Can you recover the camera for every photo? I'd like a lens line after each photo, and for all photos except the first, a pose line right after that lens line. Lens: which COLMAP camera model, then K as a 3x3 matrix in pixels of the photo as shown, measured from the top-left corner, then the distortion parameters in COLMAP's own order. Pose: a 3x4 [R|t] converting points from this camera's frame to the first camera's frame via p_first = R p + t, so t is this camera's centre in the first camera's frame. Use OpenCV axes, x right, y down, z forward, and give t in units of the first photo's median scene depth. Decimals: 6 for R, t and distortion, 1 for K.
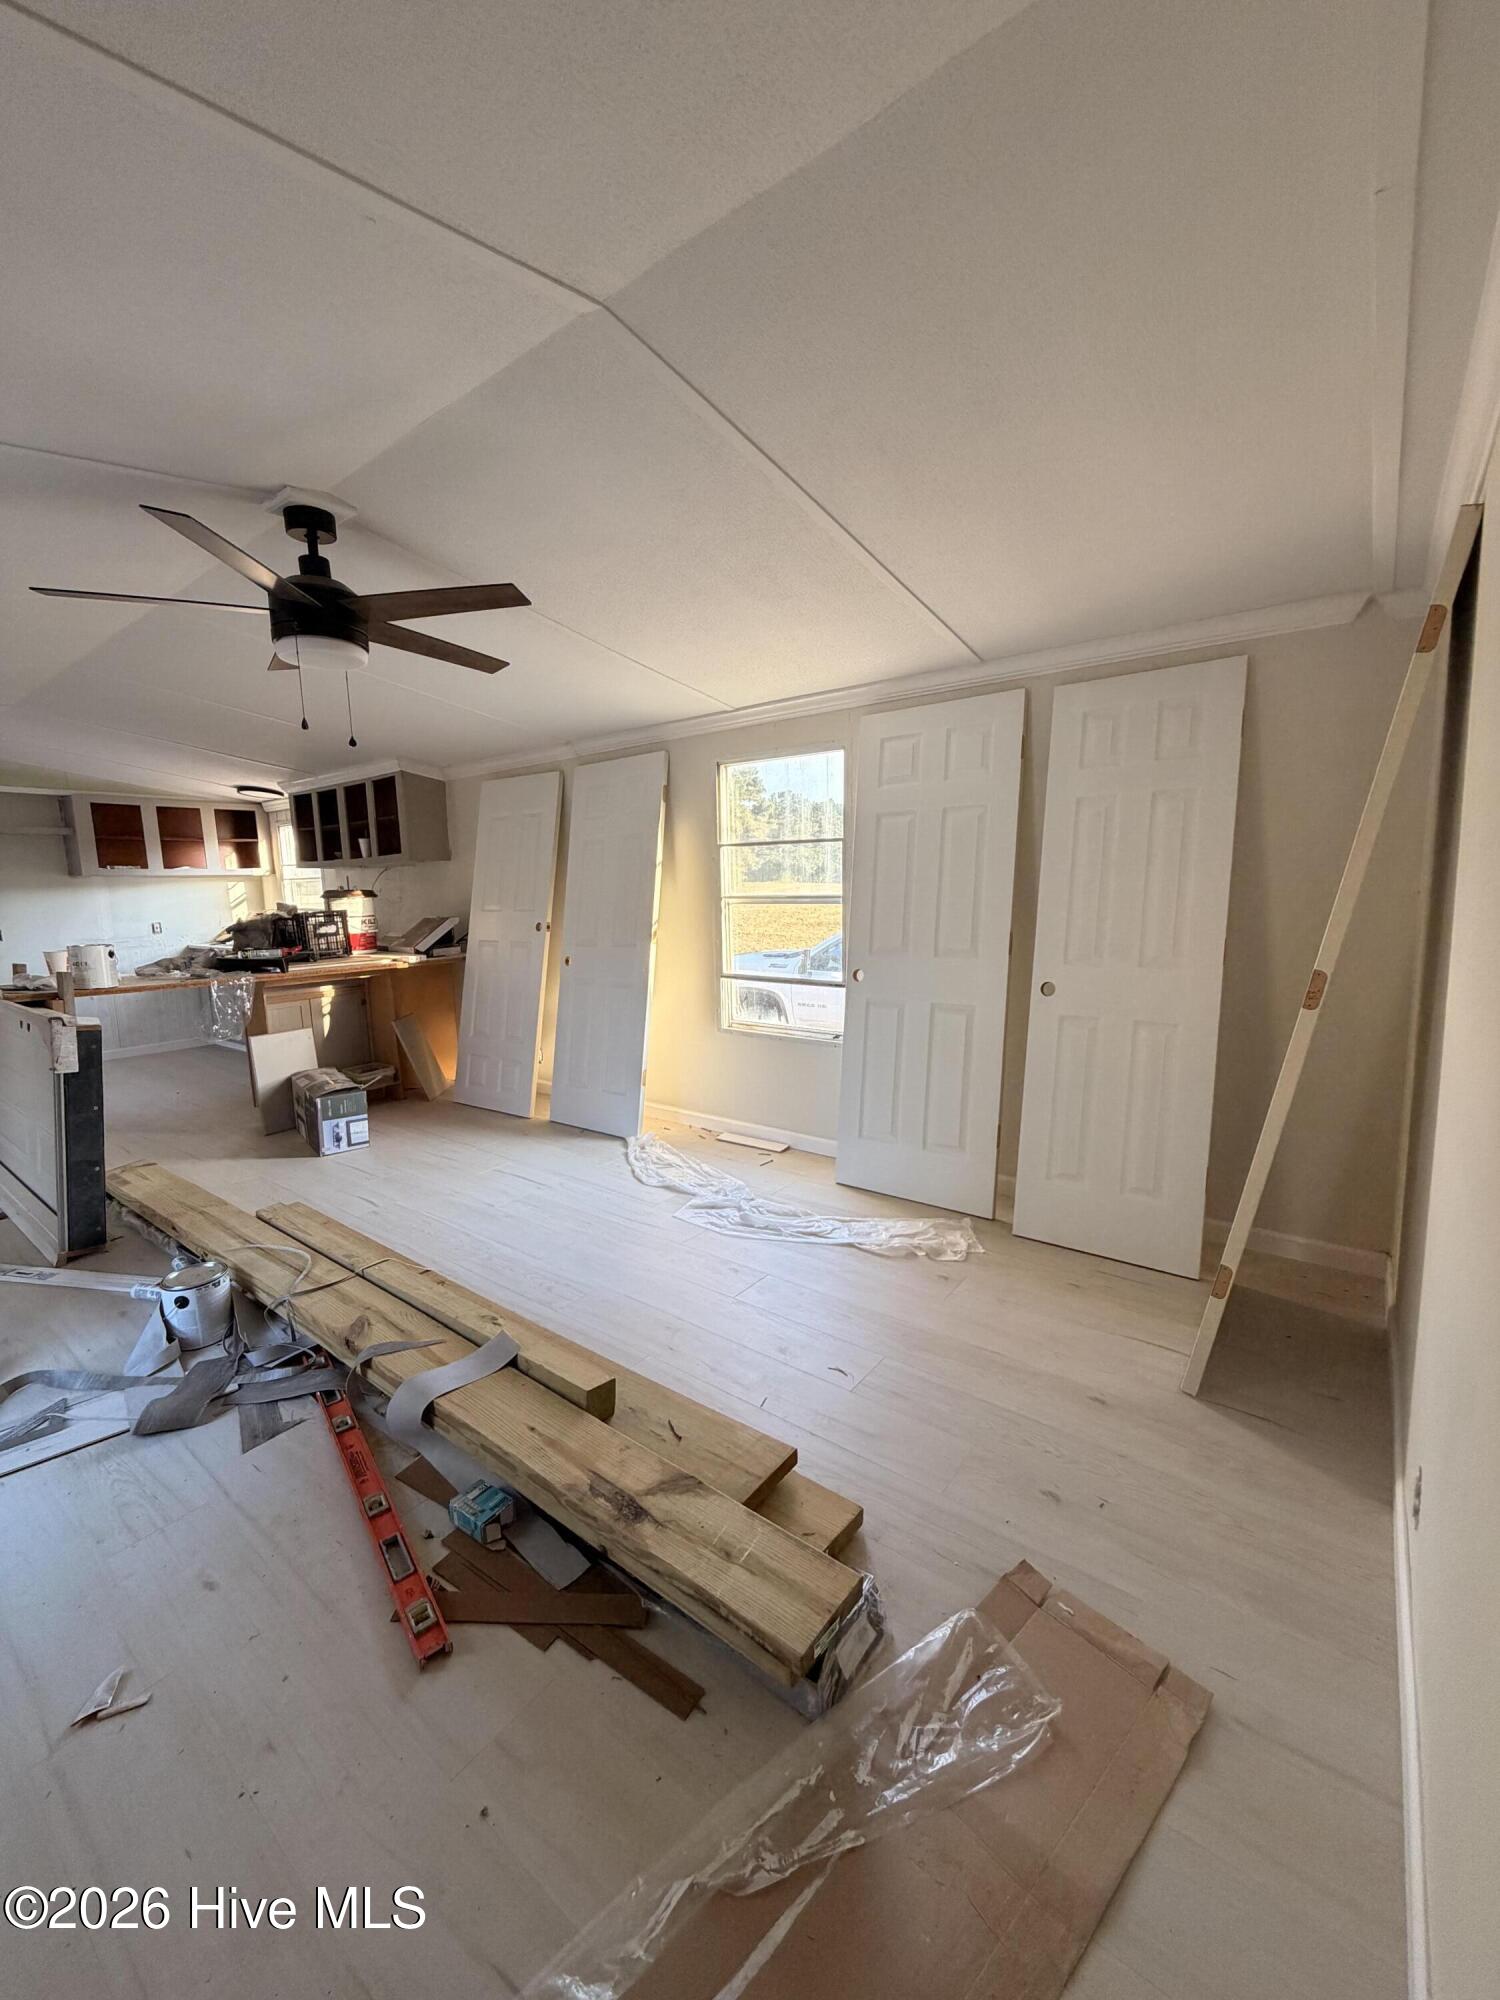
lens RADIAL K [[790.7, 0, 742.6], [0, 790.7, 996.7], [0, 0, 1]] dist [-0.000610, -0.000178]
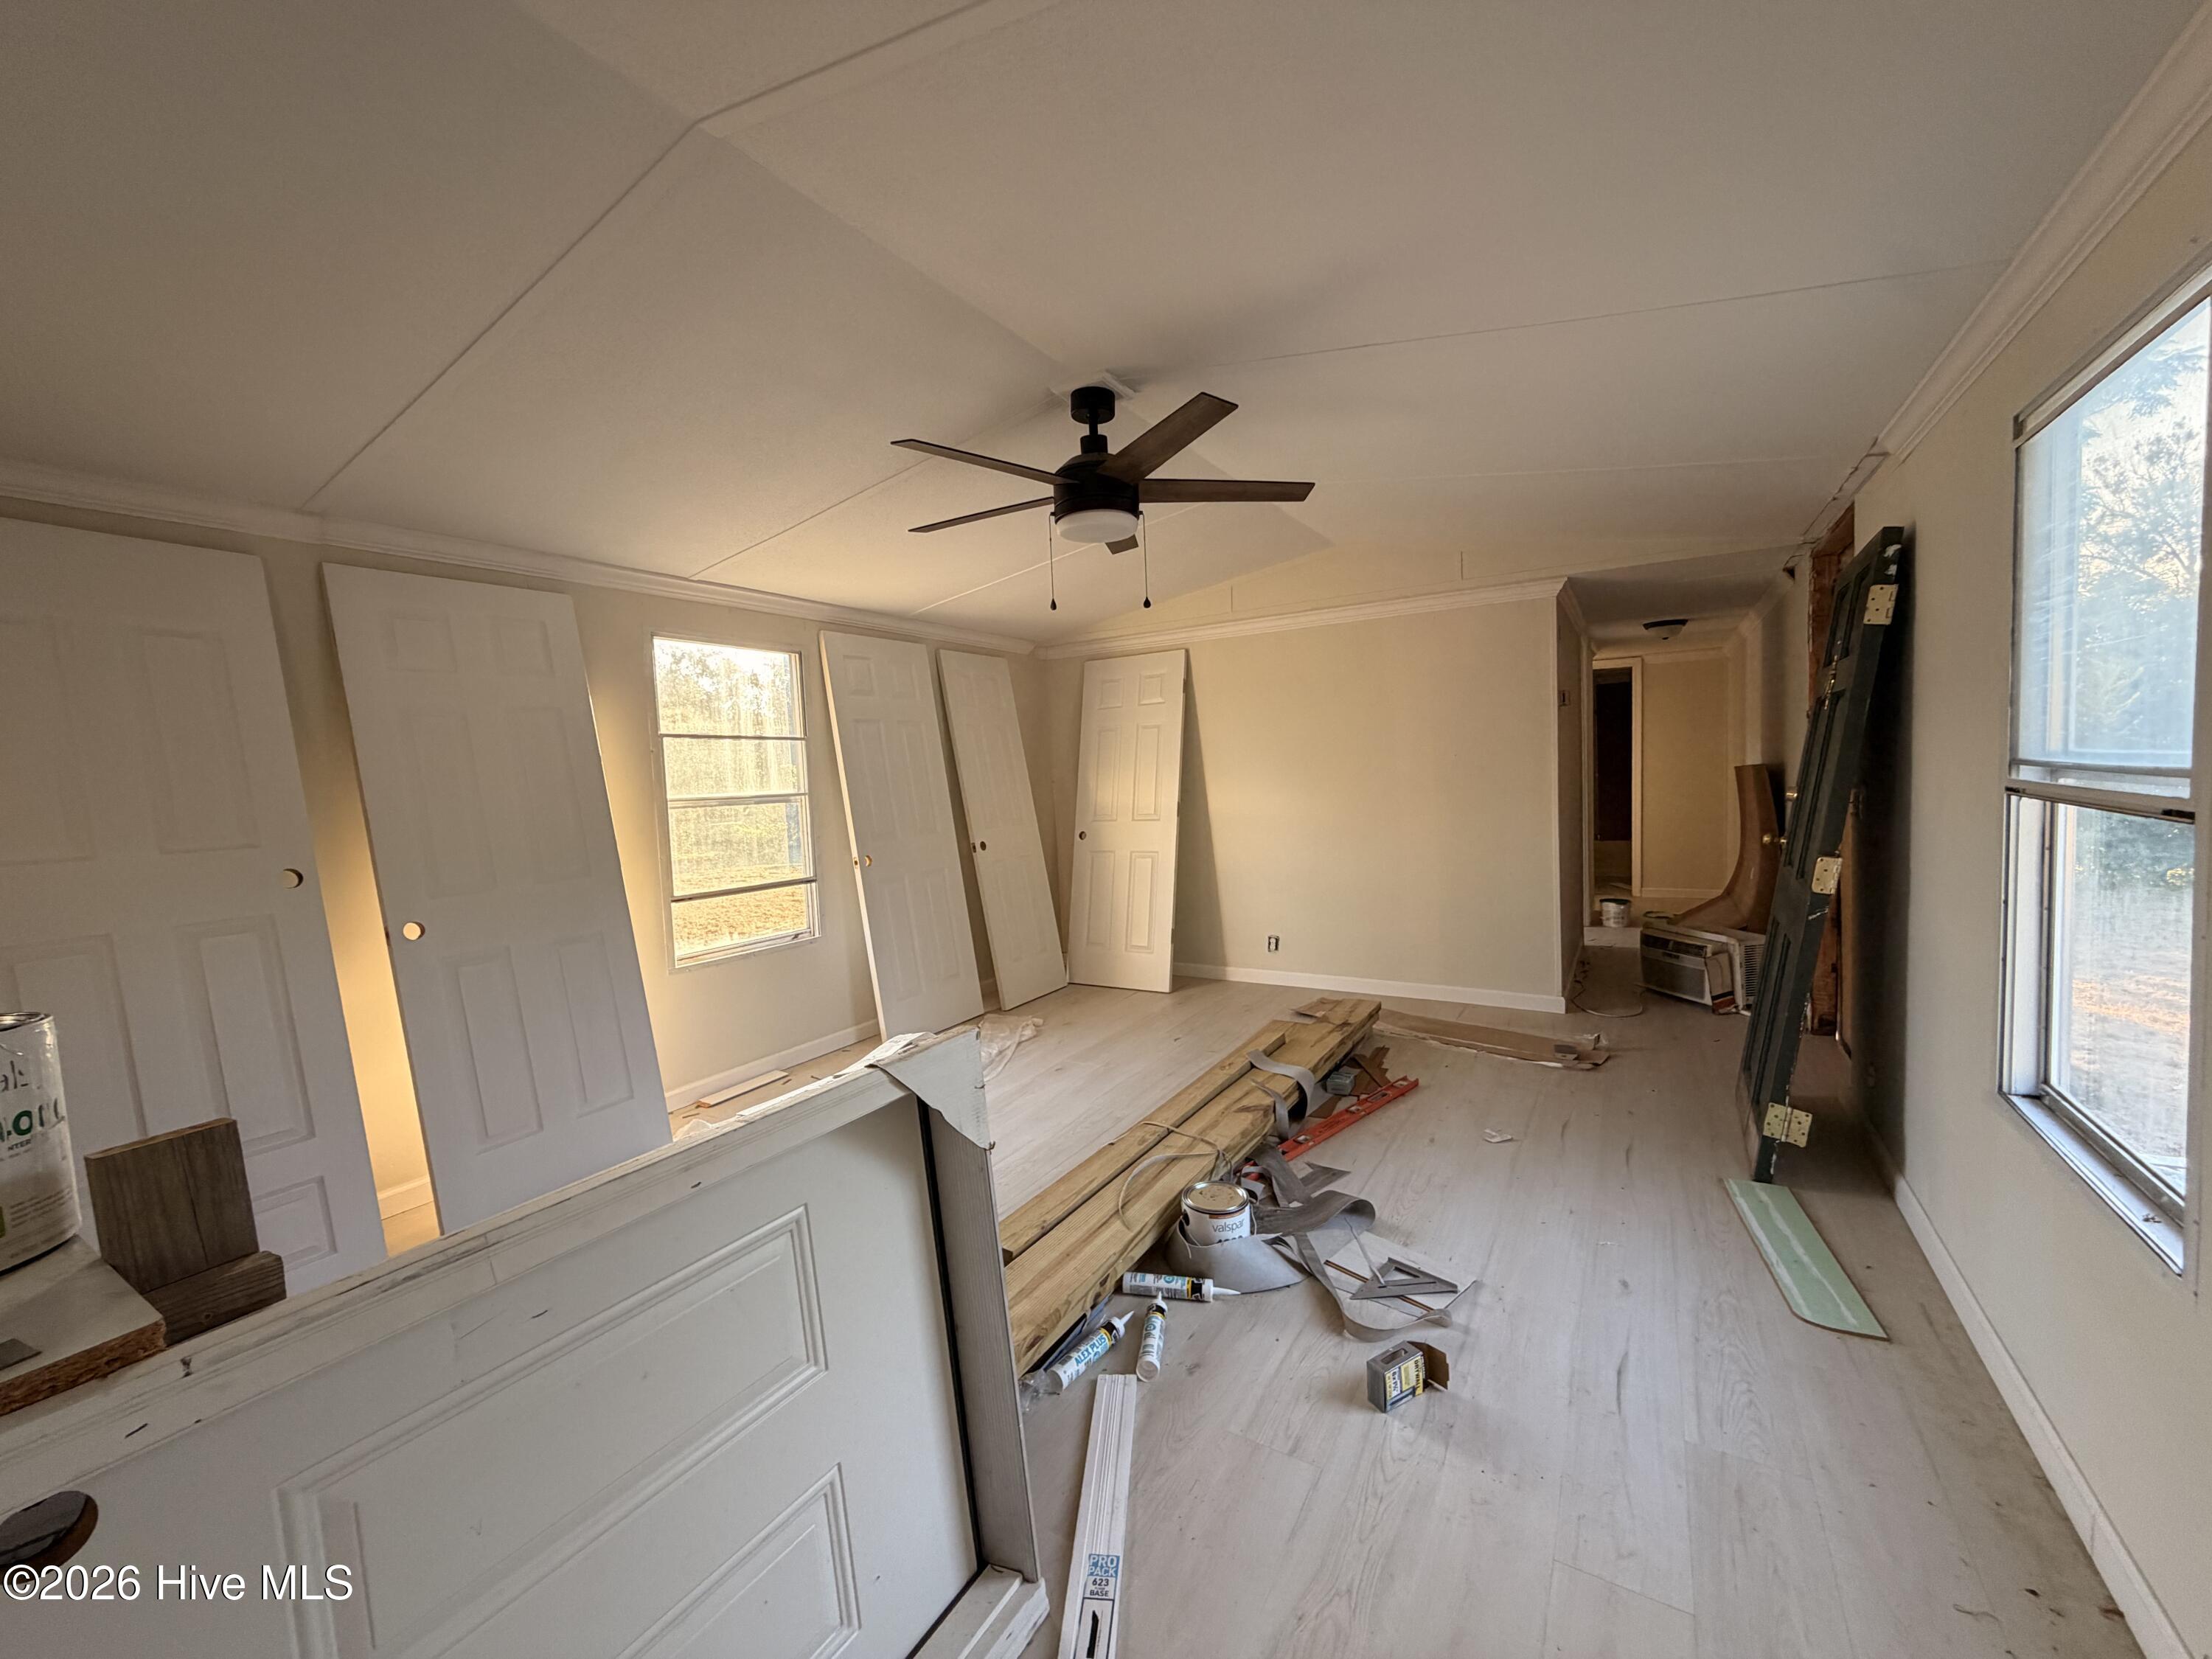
lens RADIAL K [[874.5, 0, 1107.3], [0, 874.5, 829.8], [0, 0, 1]] dist [-0.000610, -0.000178]
pose [[-0.105495, -0.036235, 0.993759, -1.259152], [0.185676, 0.981043, 0.055482, -0.085458], [-0.976932, 0.190370, -0.096768, 0.887760]]
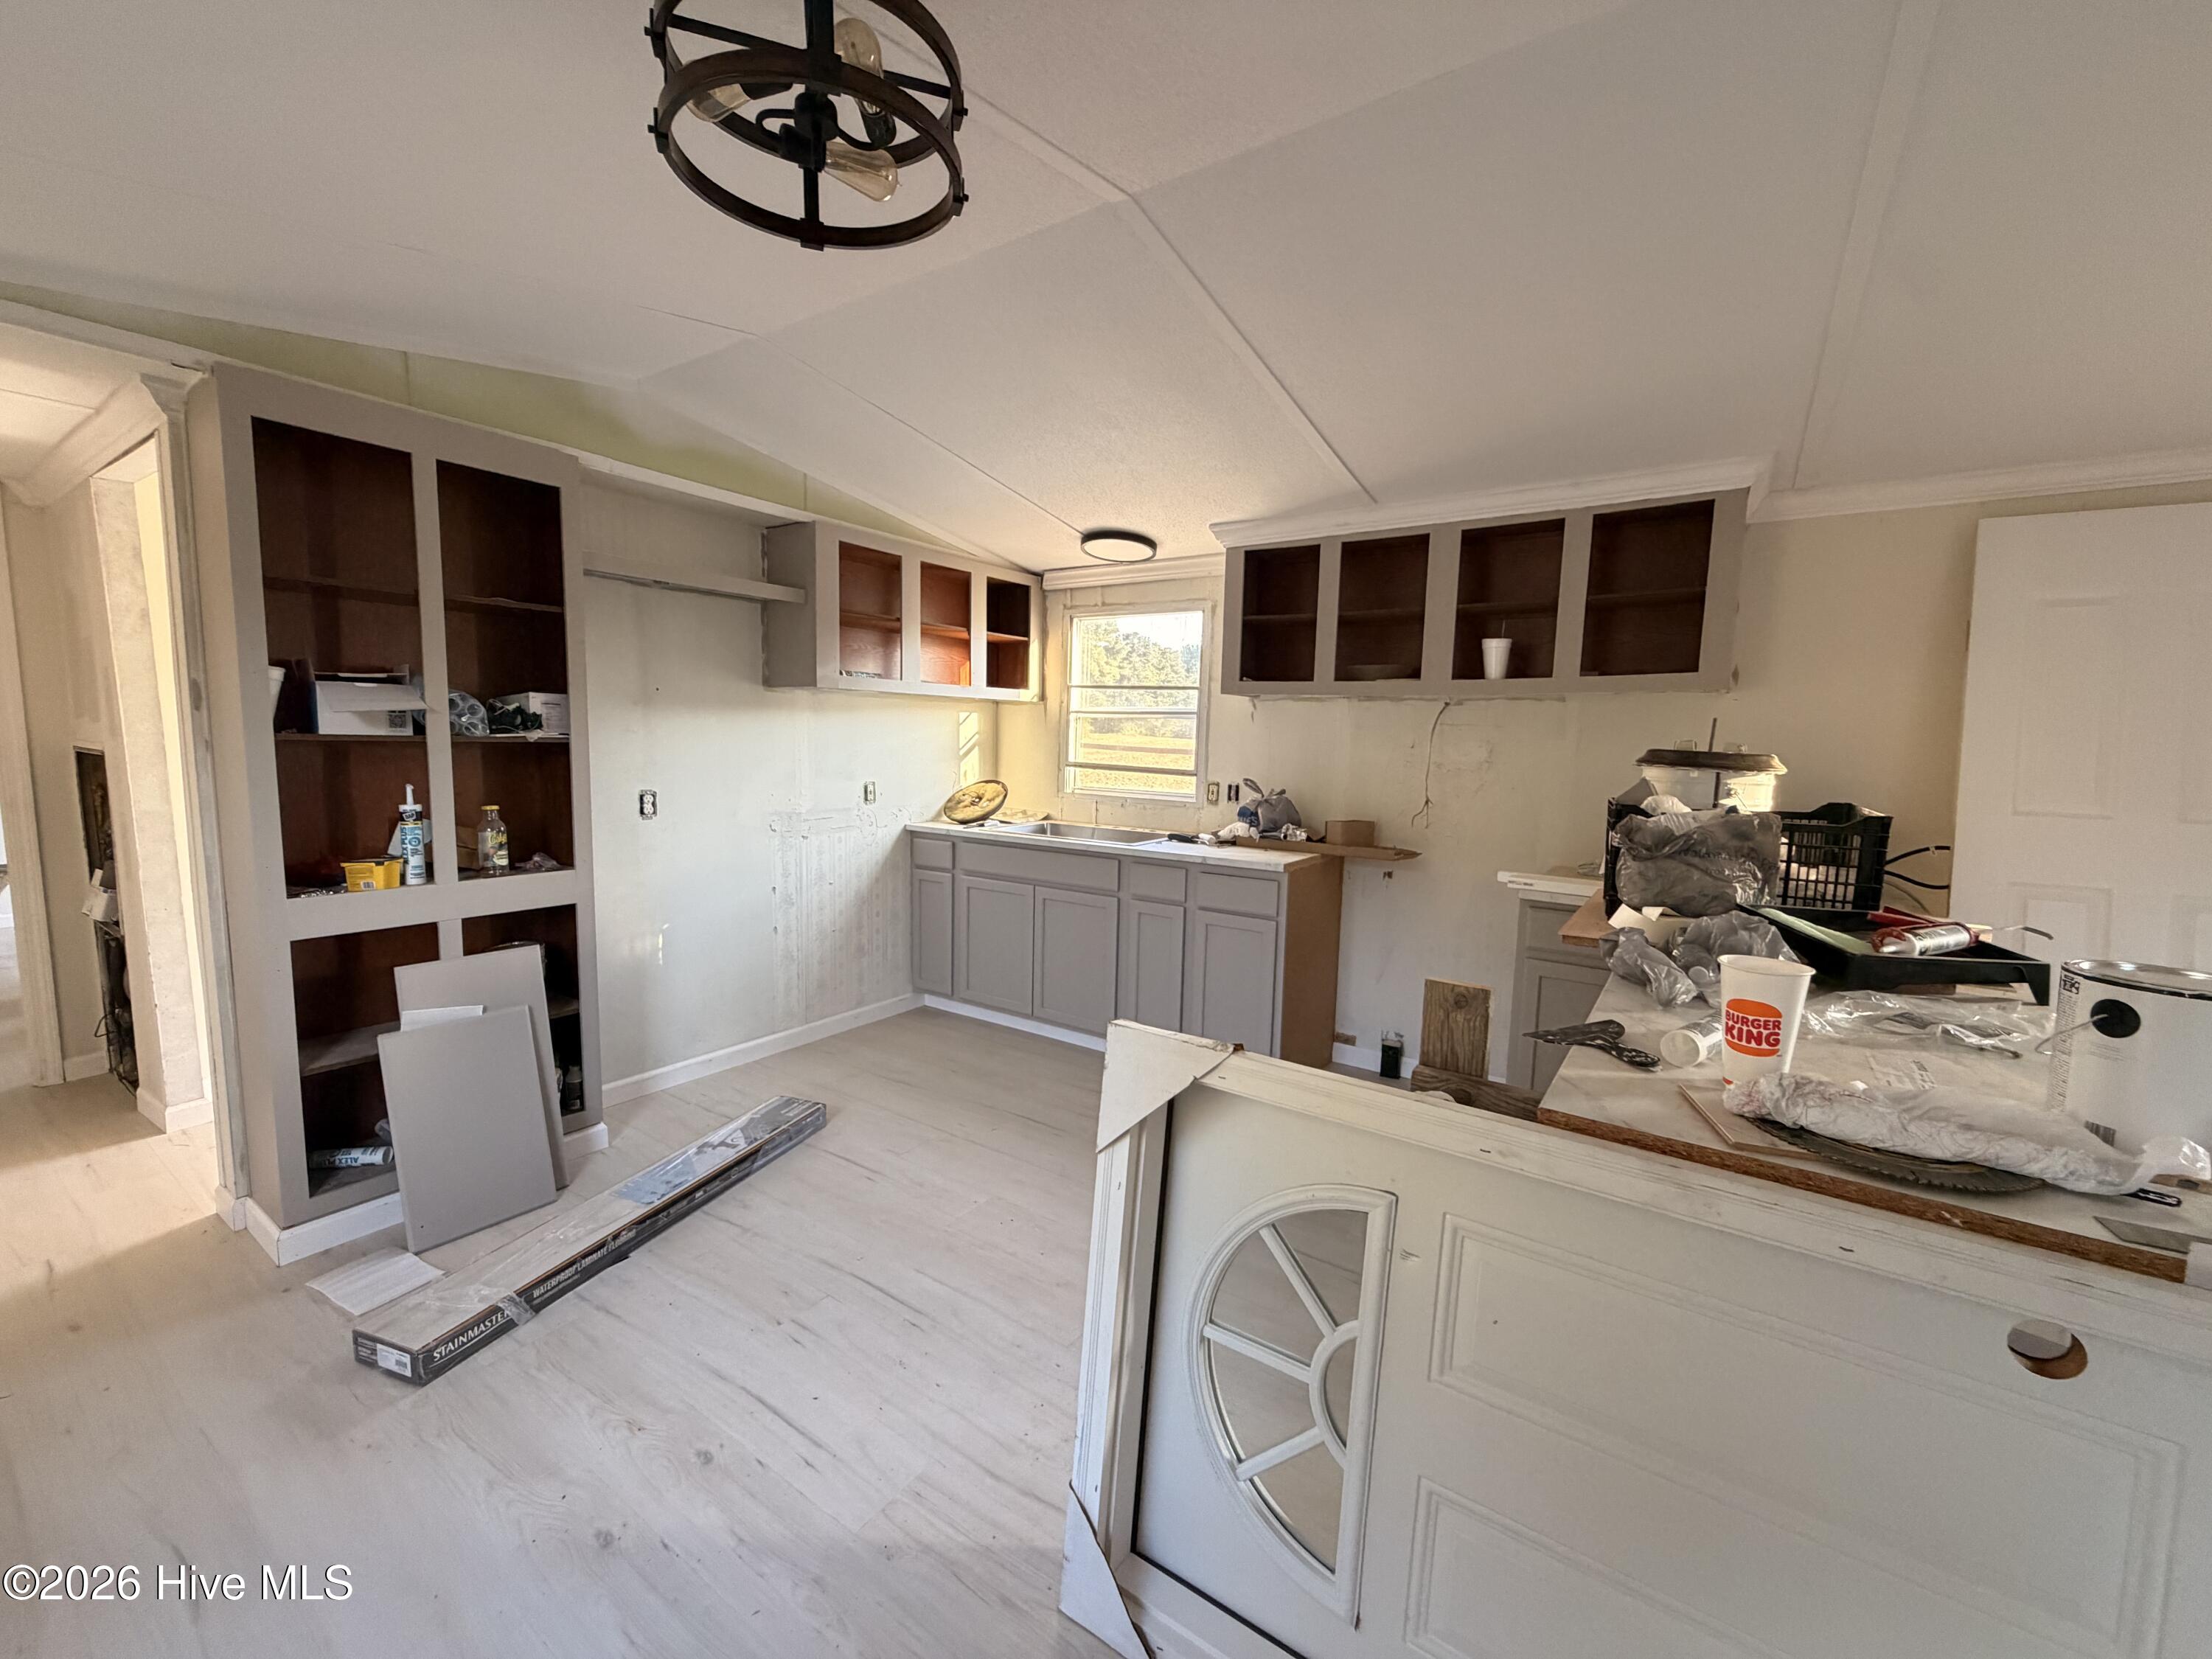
lens RADIAL K [[874.5, 0, 1098.3], [0, 874.5, 833.5], [0, 0, 1]] dist [-0.000610, -0.000178]
pose [[0.997388, 0.038956, 0.060818, -1.410618], [-0.037184, 0.998858, -0.029998, -0.107356], [-0.061917, 0.027658, 0.997698, 0.920995]]
